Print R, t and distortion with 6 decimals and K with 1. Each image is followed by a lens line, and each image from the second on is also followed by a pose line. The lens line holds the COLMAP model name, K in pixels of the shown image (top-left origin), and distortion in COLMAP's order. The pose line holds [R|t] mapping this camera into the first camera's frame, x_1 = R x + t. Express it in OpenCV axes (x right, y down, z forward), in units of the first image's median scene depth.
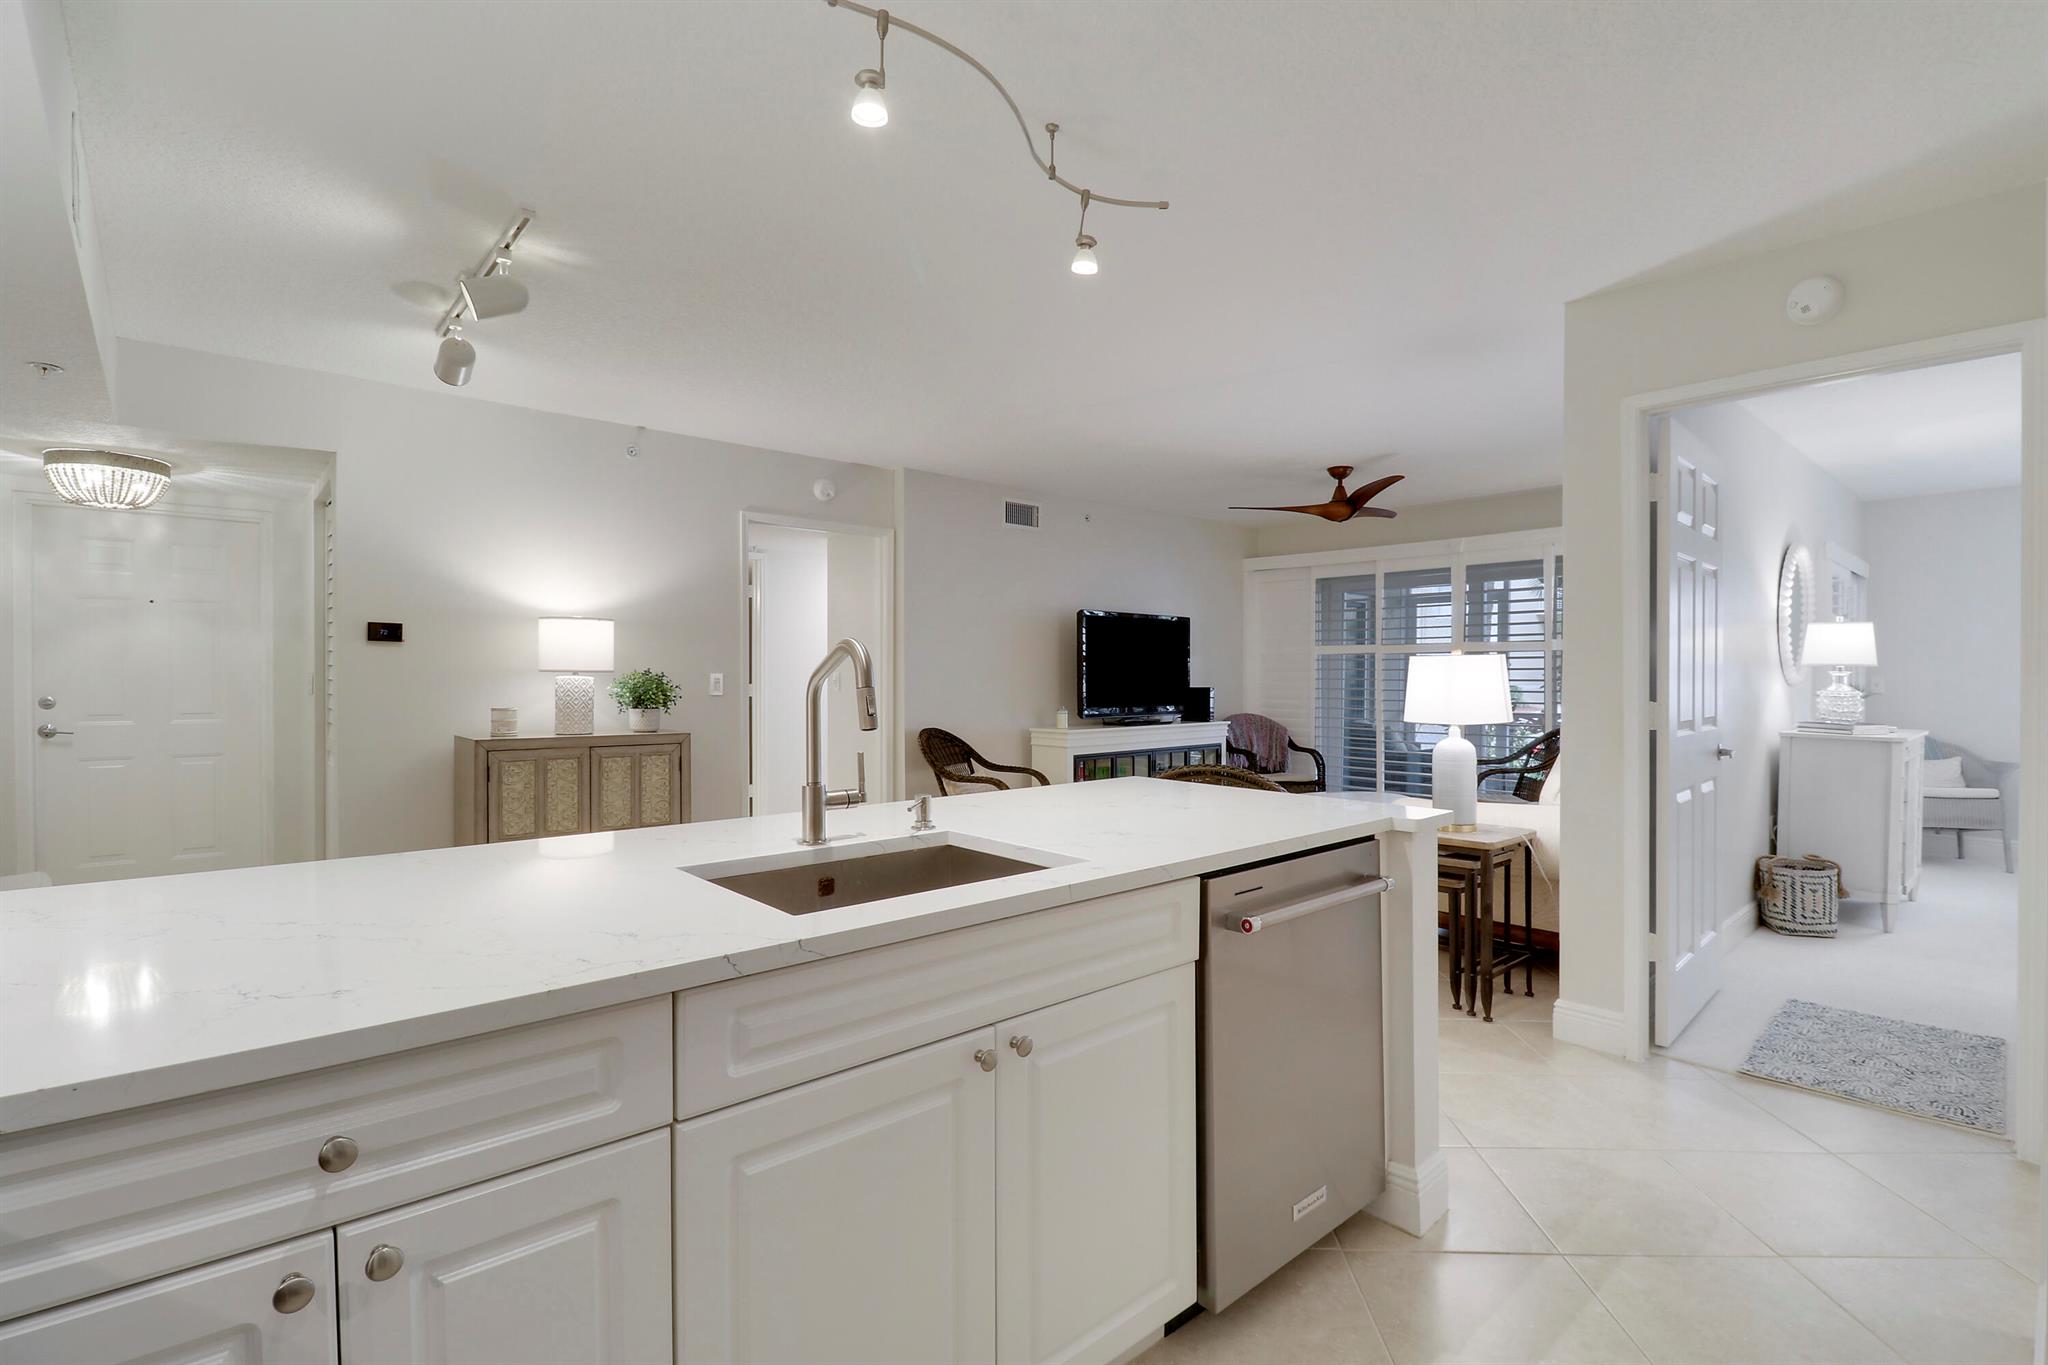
lens RADIAL K [[956.7, 0, 1054.4], [0, 956.7, 686.4], [0, 0, 1]] dist [0.005042, -0.012956]
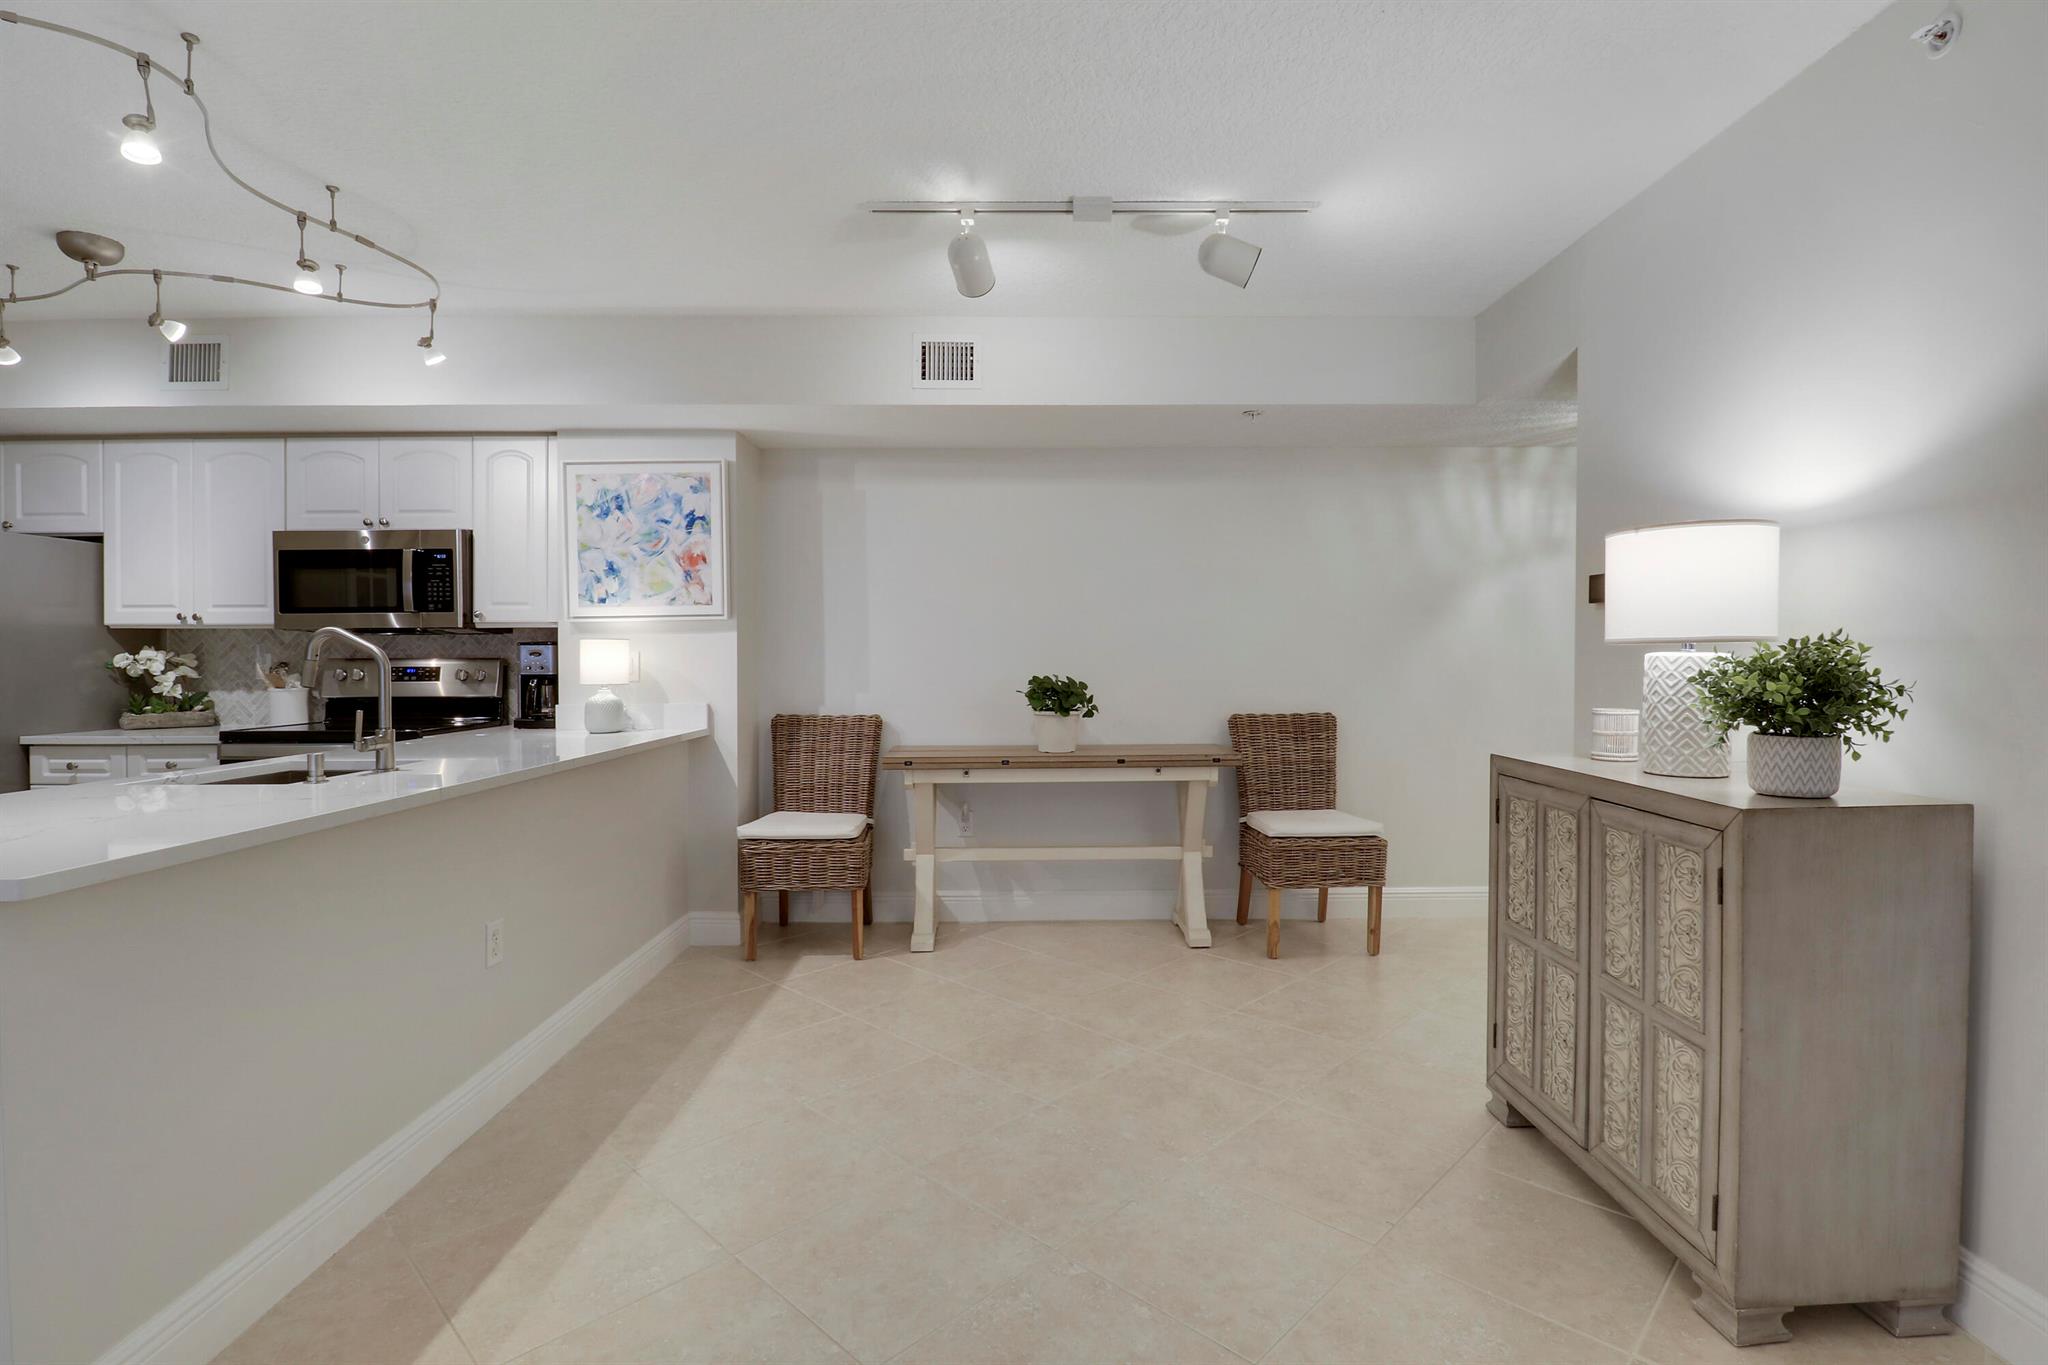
lens RADIAL K [[956.7, 0, 1042.0], [0, 956.7, 672.2], [0, 0, 1]] dist [0.005042, -0.012956]
pose [[-0.660565, 0.008016, -0.750726, 0.051963], [-0.009959, 0.999761, 0.019437, -0.005991], [0.750703, 0.020316, -0.660328, 0.889652]]
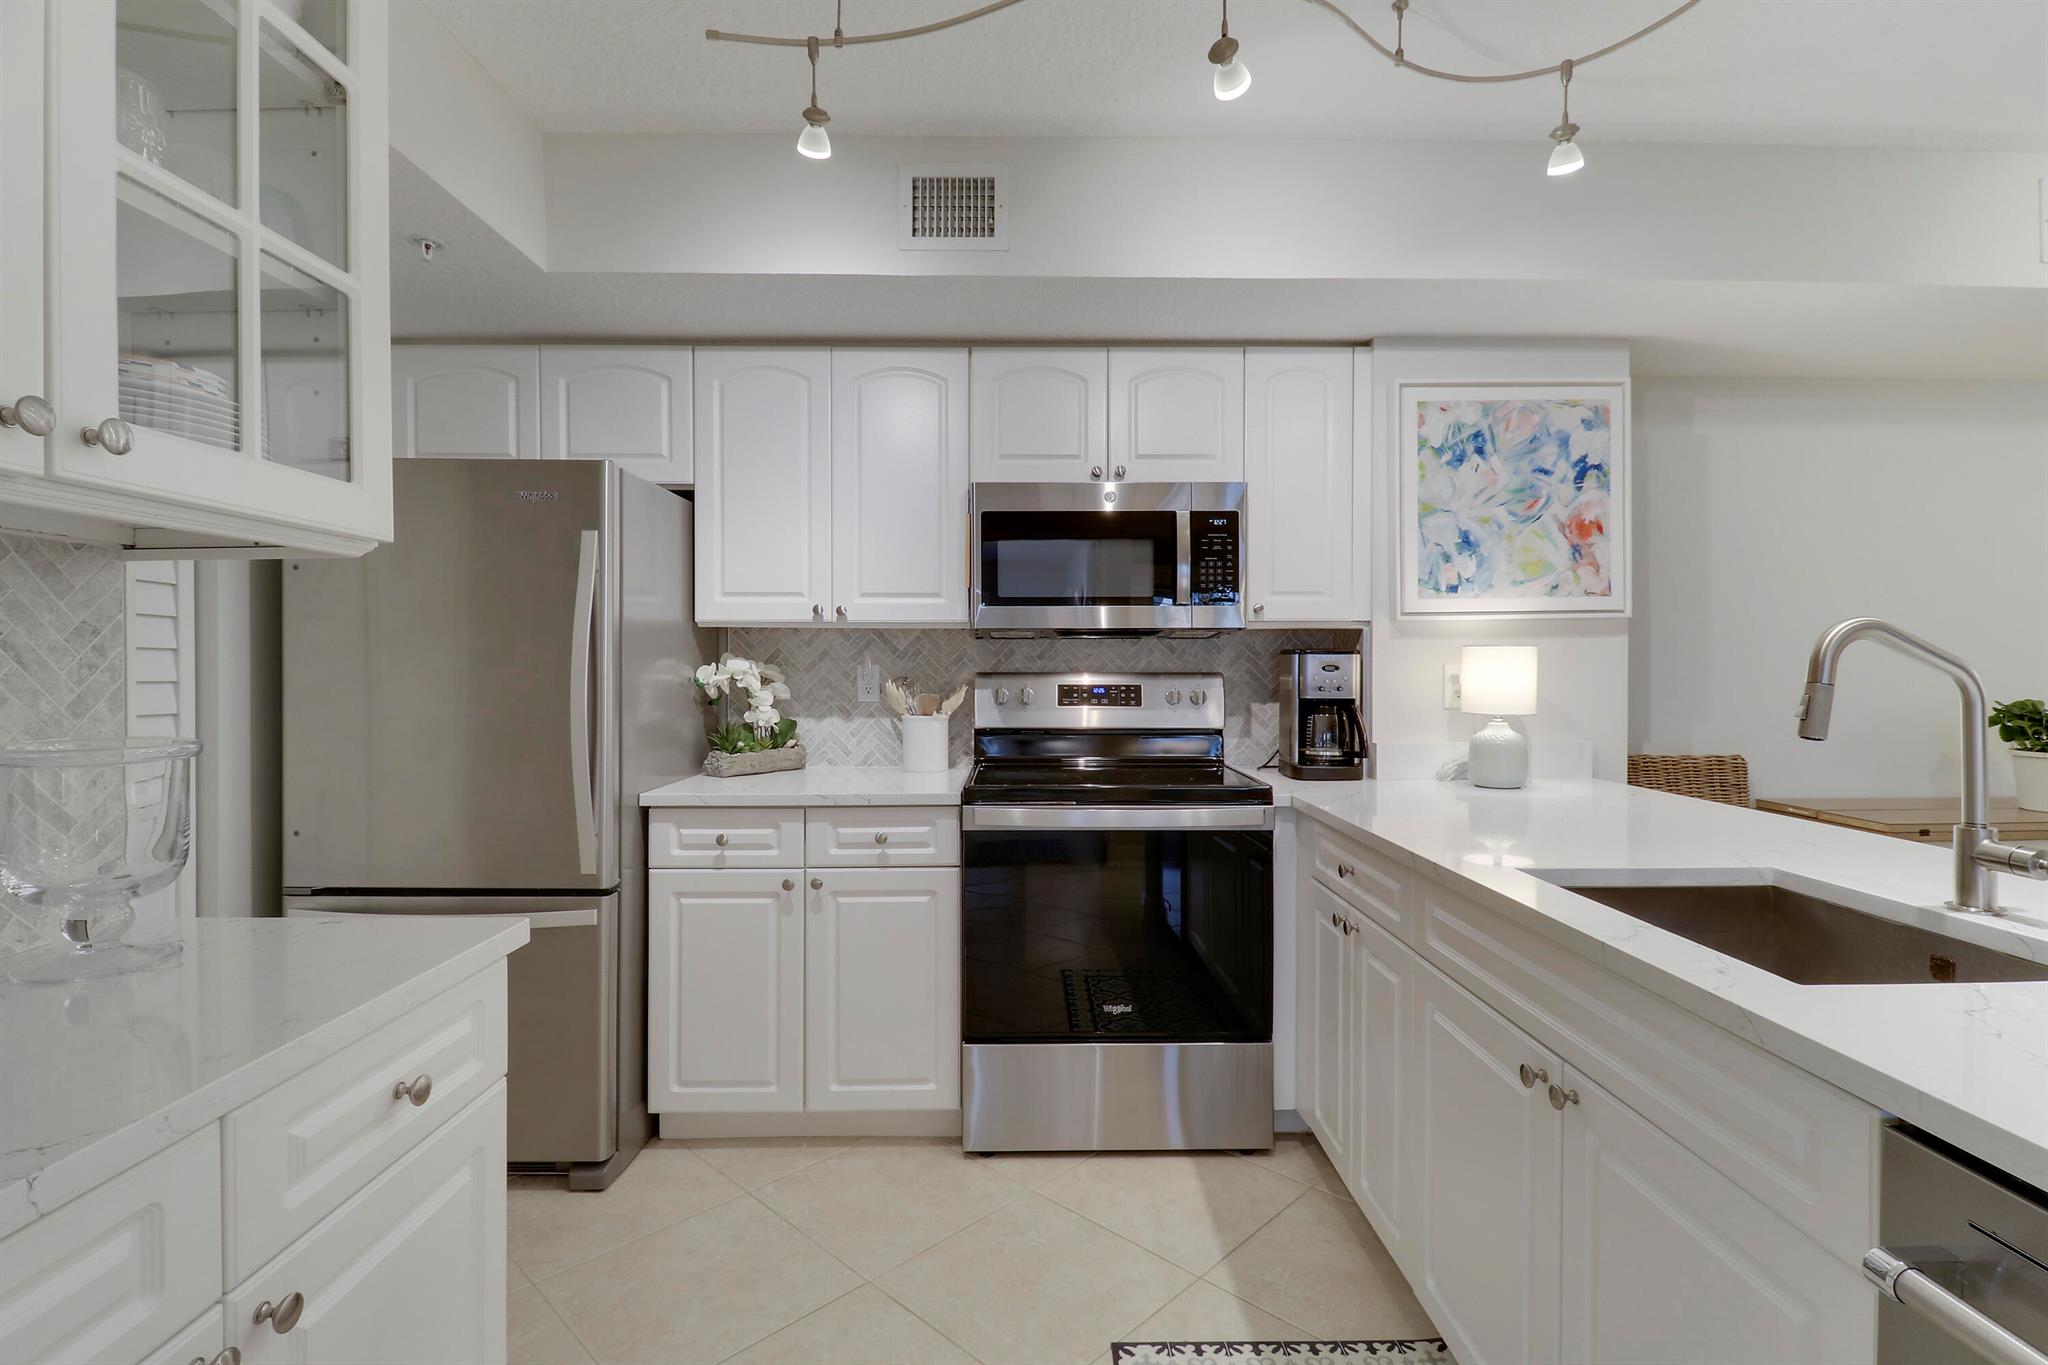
lens RADIAL K [[956.7, 0, 1037.2], [0, 956.7, 686.3], [0, 0, 1]] dist [0.005042, -0.012956]
pose [[-0.663747, 0.009553, -0.747897, 0.236782], [-0.012987, 0.999620, 0.024294, -0.001991], [0.747845, 0.025838, -0.663371, 0.320826]]
